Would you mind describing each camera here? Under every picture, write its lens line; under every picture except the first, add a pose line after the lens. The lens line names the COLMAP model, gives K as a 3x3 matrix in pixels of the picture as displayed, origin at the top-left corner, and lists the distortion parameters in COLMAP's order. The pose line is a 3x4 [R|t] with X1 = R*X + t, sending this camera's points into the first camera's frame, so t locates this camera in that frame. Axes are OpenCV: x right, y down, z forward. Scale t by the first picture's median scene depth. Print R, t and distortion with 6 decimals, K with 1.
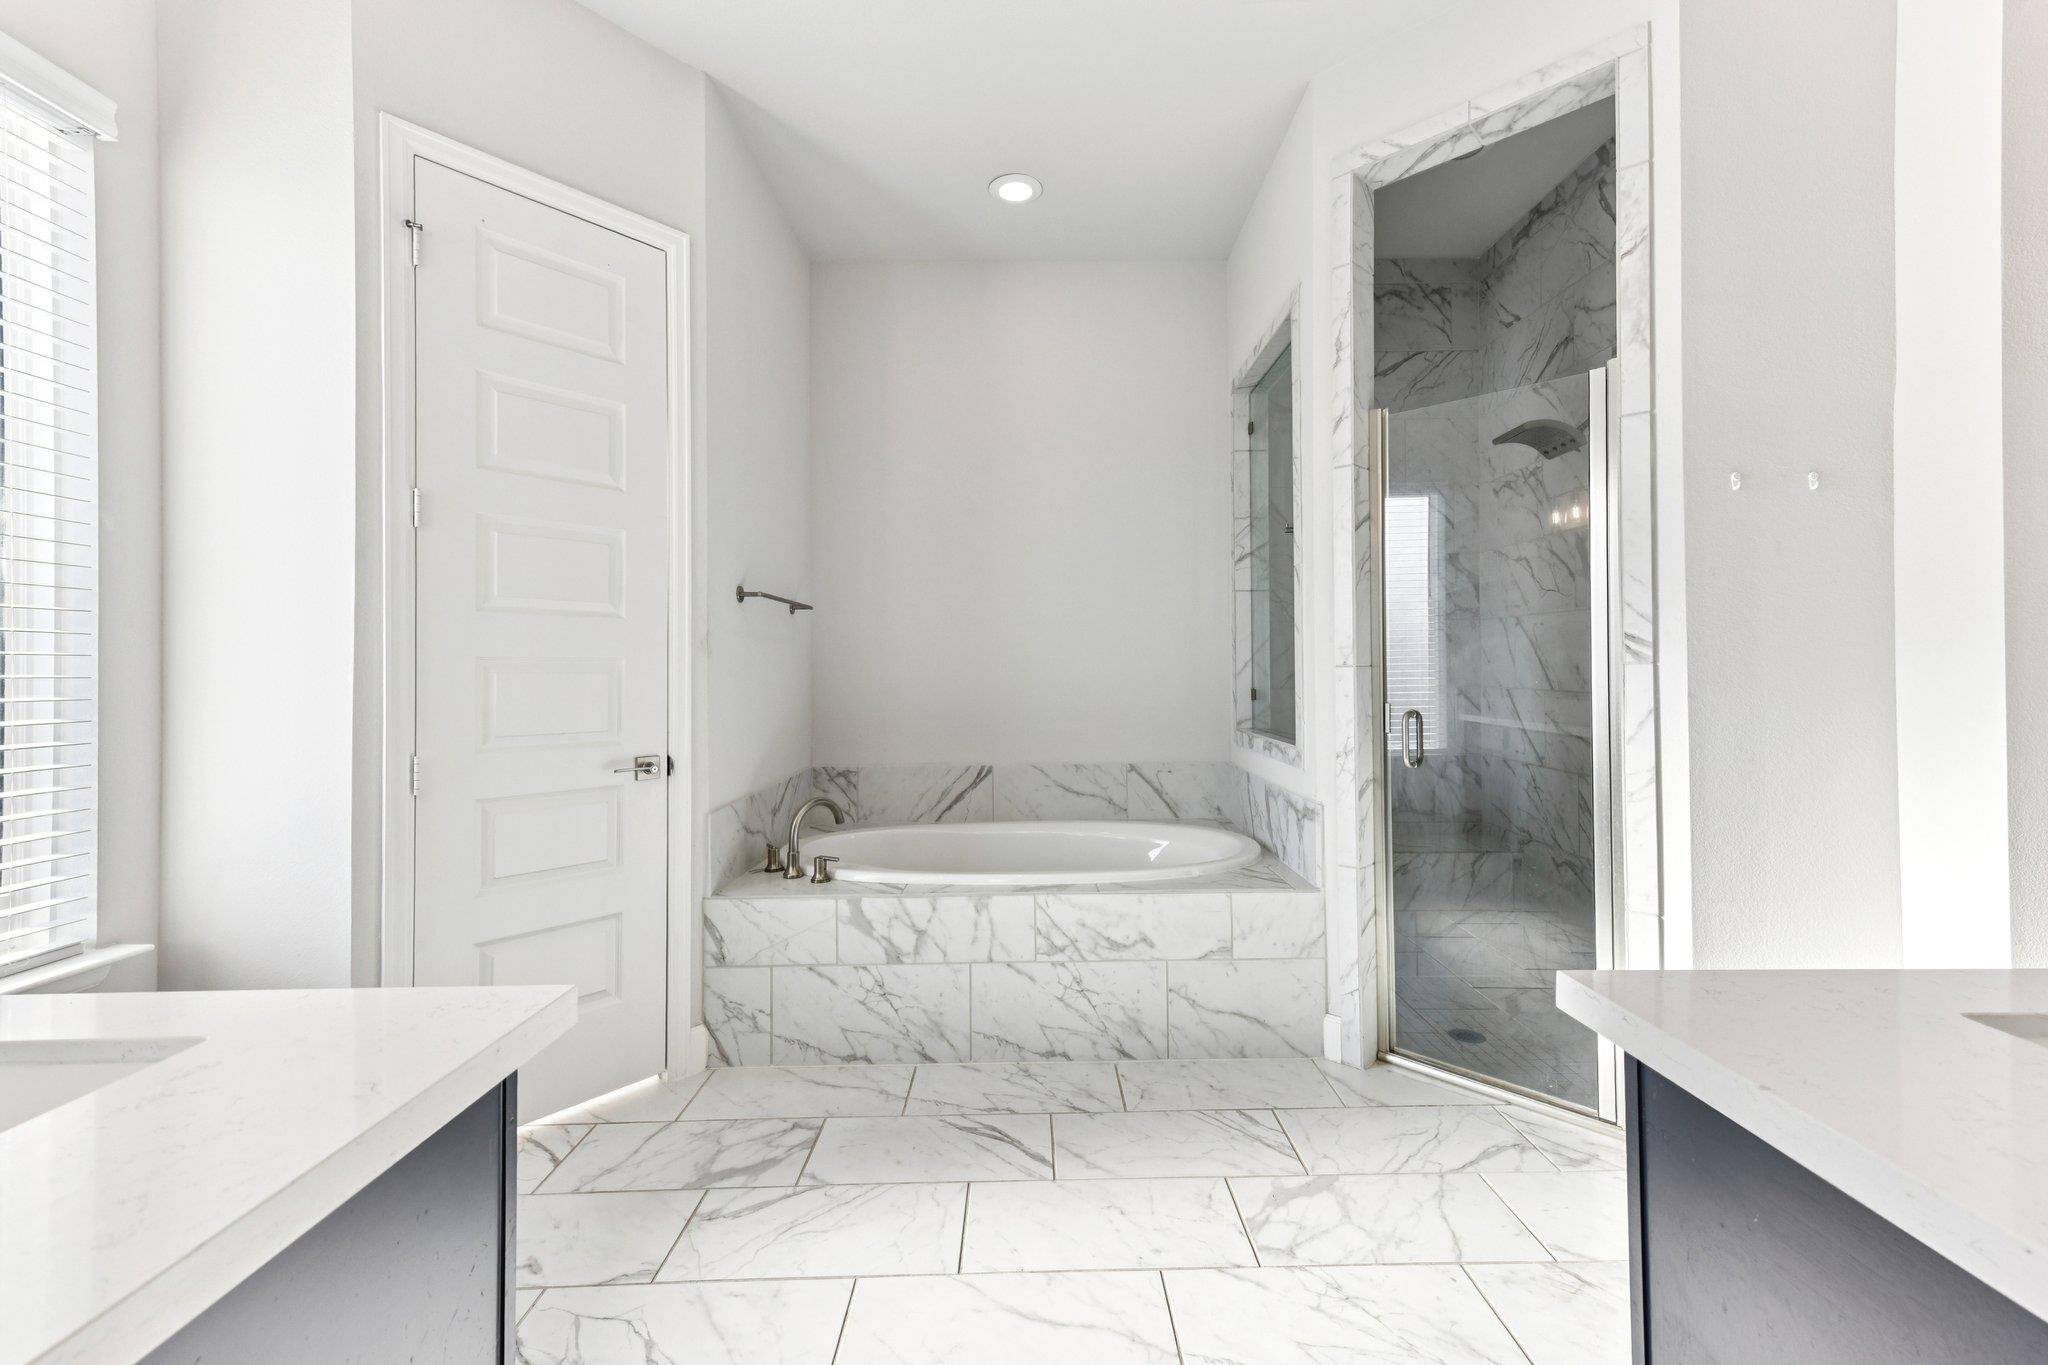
lens RADIAL K [[845.3, 0, 1037.8], [0, 845.3, 666.7], [0, 0, 1]] dist [0.020848, -0.000084]
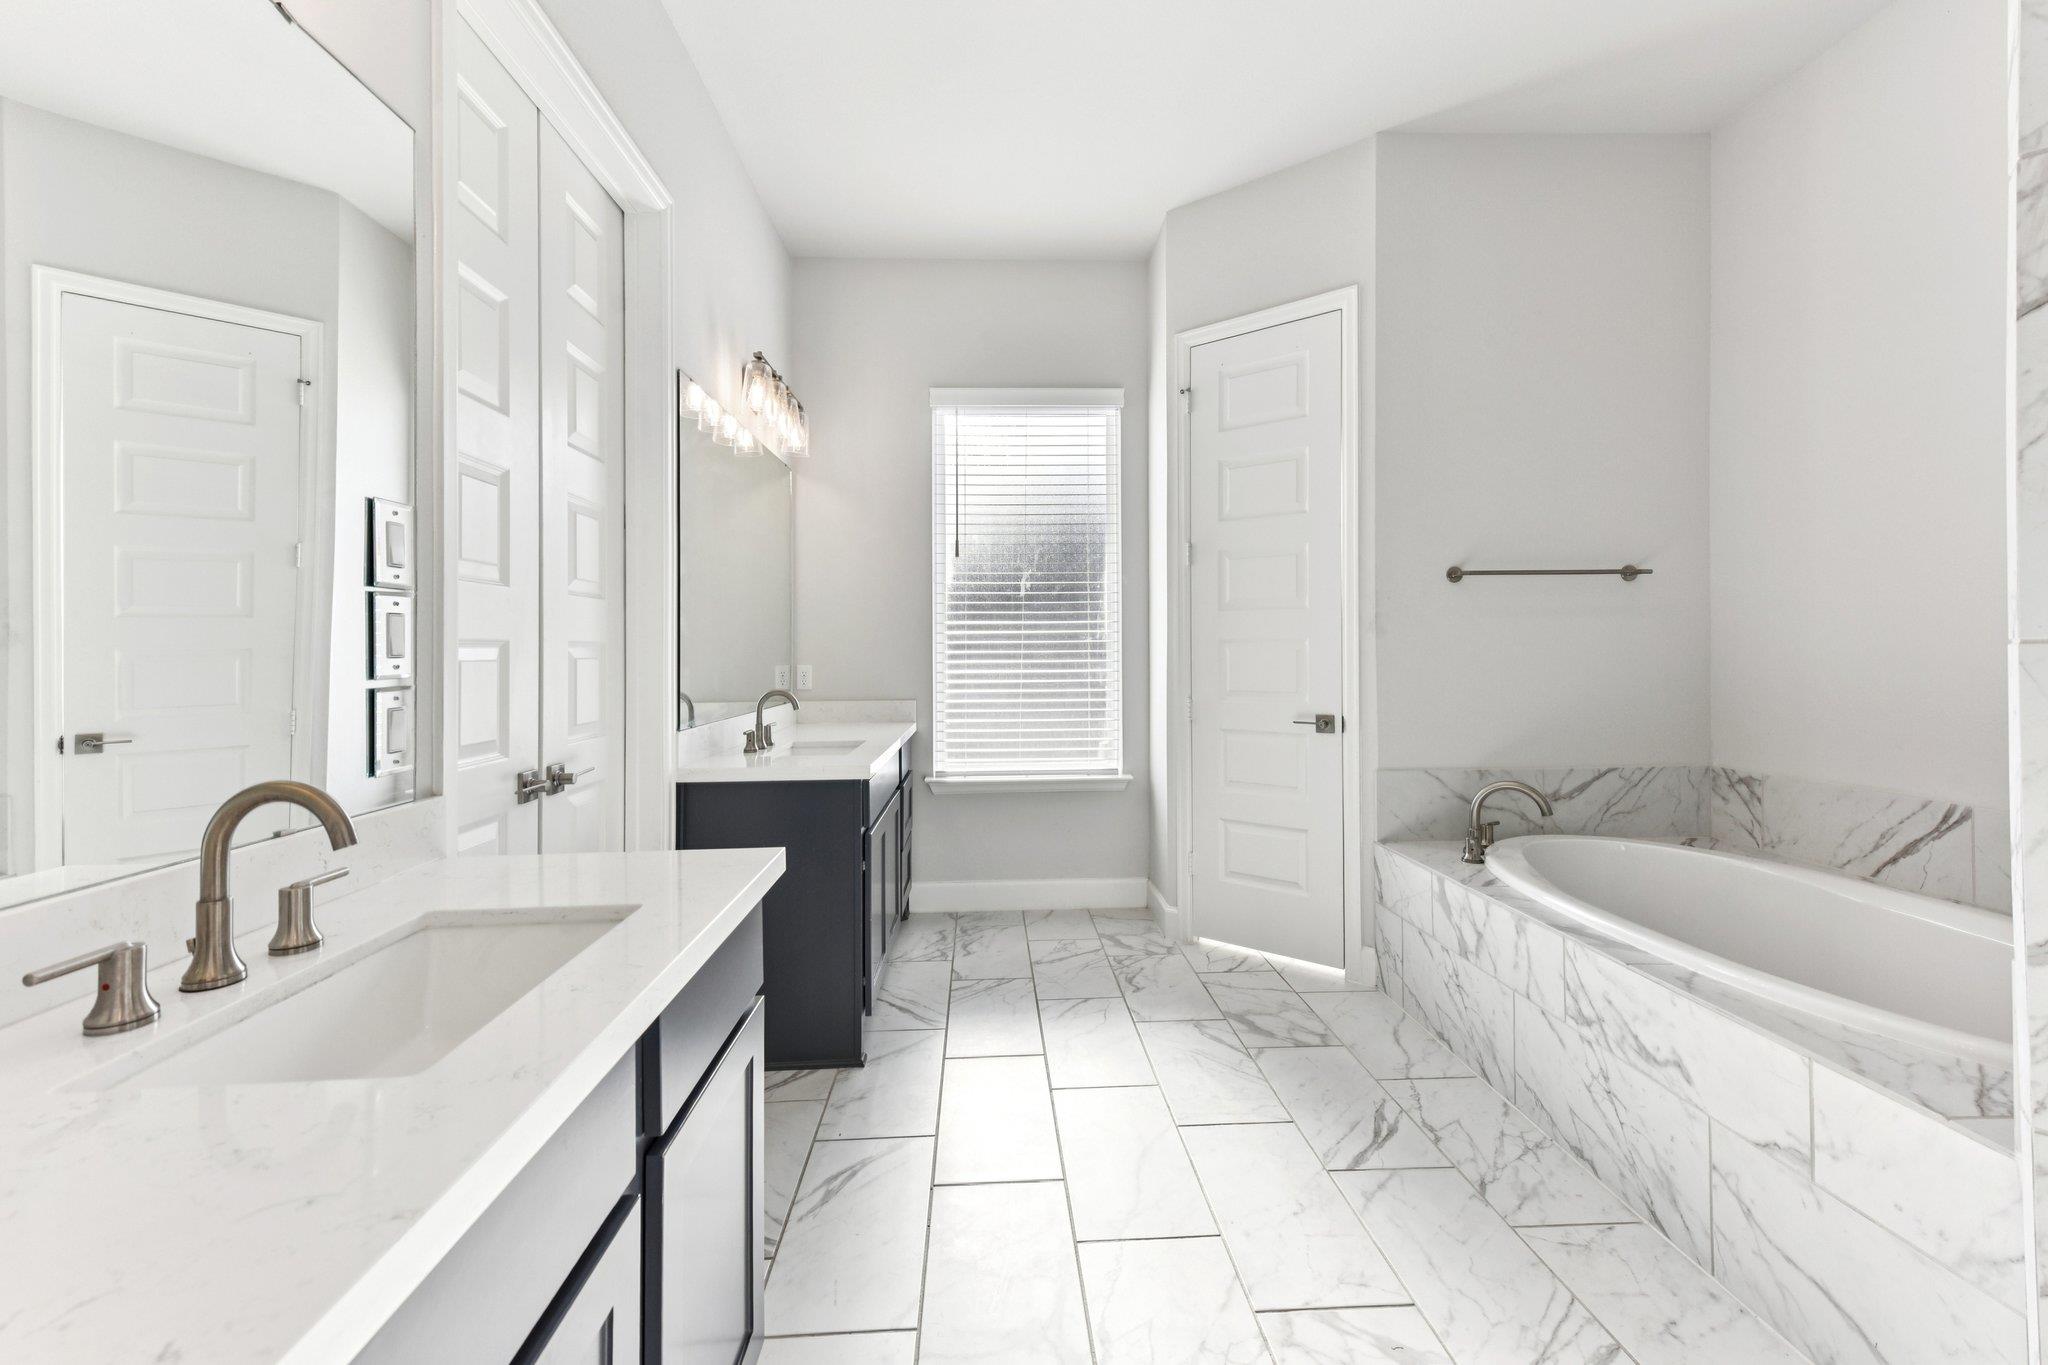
lens RADIAL K [[837.7, 0, 1026.0], [0, 837.7, 647.9], [0, 0, 1]] dist [-0.000273, -0.000109]
pose [[0.032959, 0.000534, -0.999457, 0.747146], [0.010542, 0.999944, 0.000882, -0.001369], [0.999401, -0.010565, 0.032951, 0.485135]]
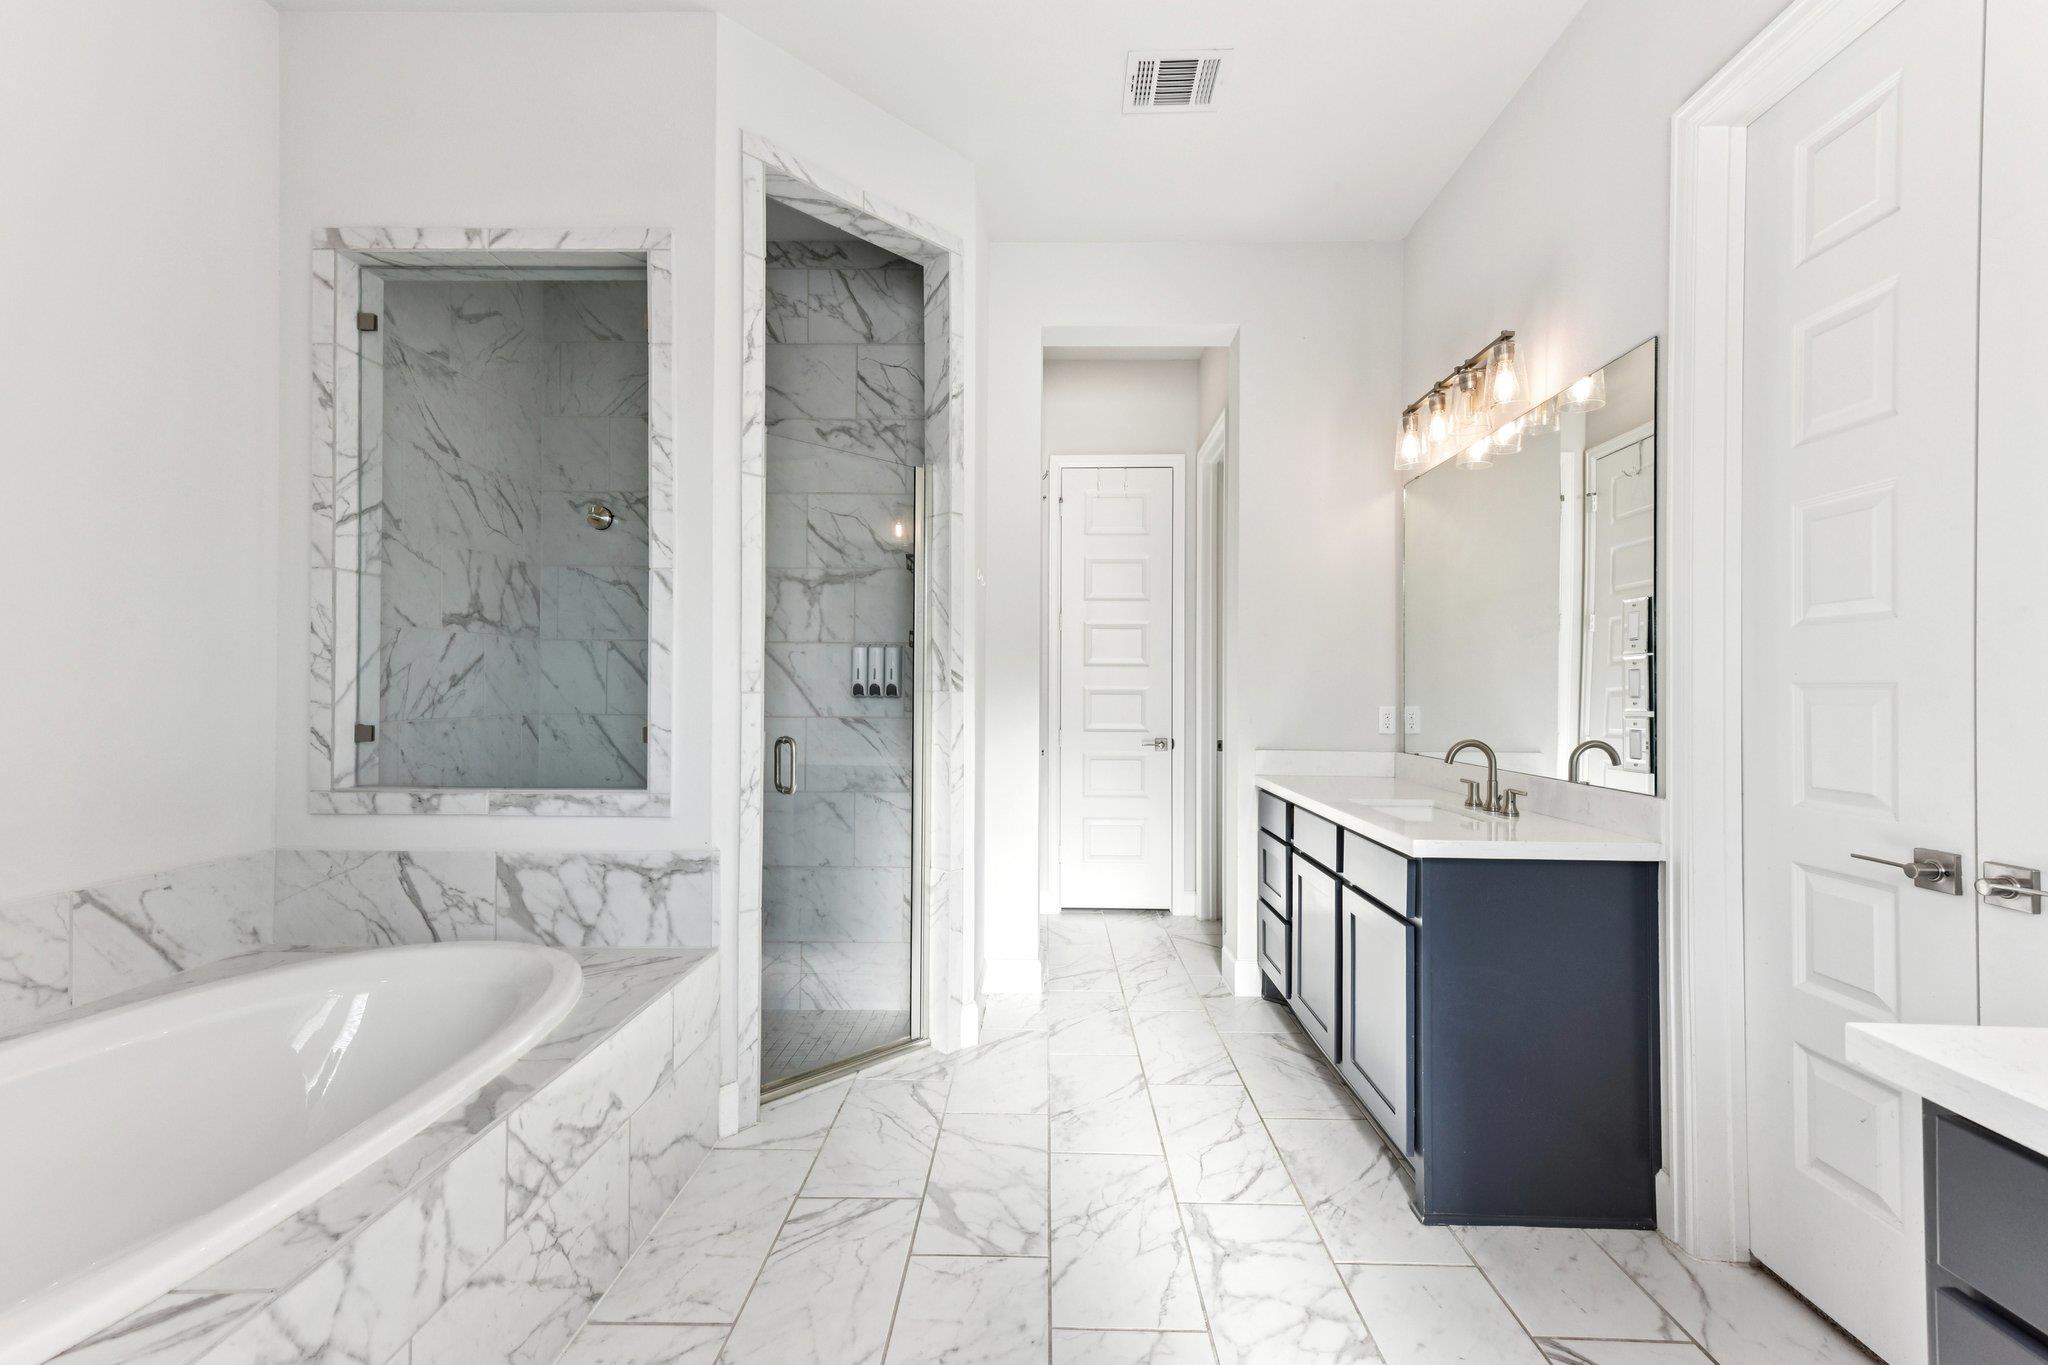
lens RADIAL K [[857.0, 0, 1027.4], [0, 857.0, 688.6], [0, 0, 1]] dist [0.016931, 0.000061]
pose [[0.035798, 0.008873, 0.999320, -0.542237], [-0.007331, 0.999936, -0.008616, 0.000826], [-0.999332, -0.007017, 0.035861, 0.653315]]
